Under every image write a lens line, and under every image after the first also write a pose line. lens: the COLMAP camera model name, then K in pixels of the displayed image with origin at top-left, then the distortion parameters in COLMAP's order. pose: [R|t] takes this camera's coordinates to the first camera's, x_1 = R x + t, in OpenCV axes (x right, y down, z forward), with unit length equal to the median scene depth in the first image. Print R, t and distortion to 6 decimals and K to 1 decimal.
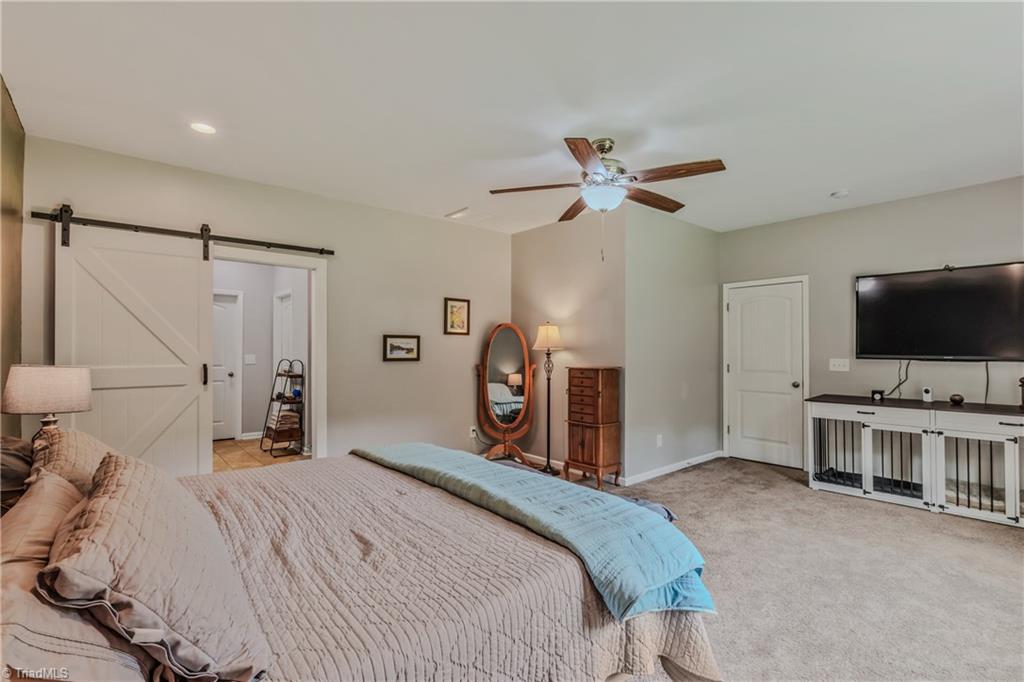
lens RADIAL K [[470.7, 0, 516.2], [0, 470.7, 329.5], [0, 0, 1]] dist [-0.004452, -0.000173]
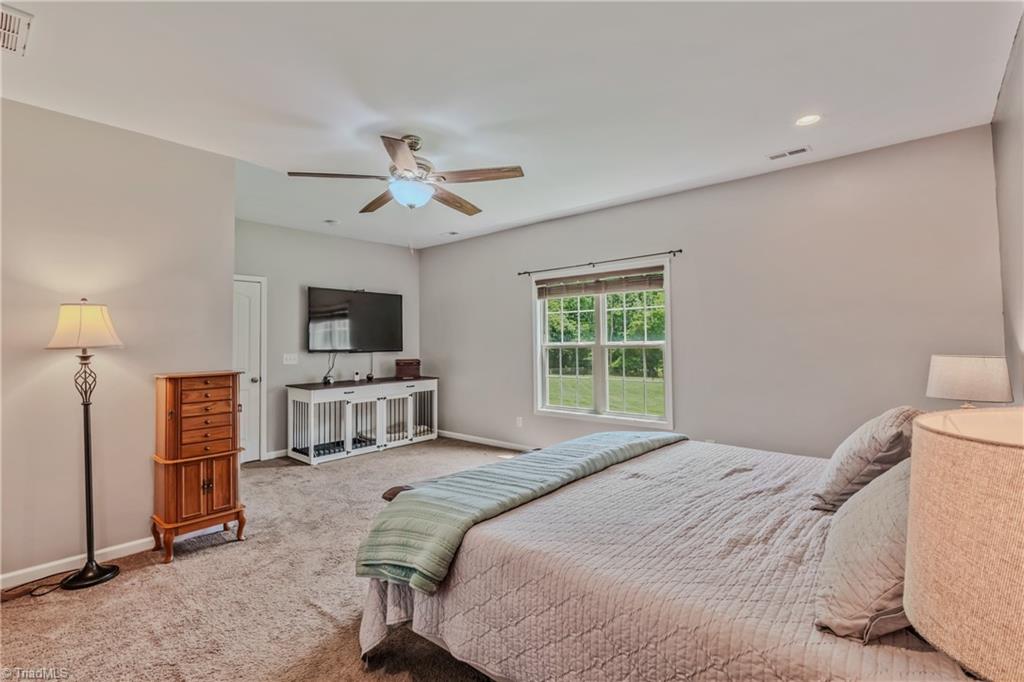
lens RADIAL K [[470.7, 0, 516.2], [0, 470.7, 329.5], [0, 0, 1]] dist [-0.004452, -0.000173]
pose [[-0.133894, 0.028693, 0.990580, -0.650301], [-0.027027, 0.999103, -0.032593, 0.029623], [-0.990627, -0.031136, -0.132999, 0.721394]]
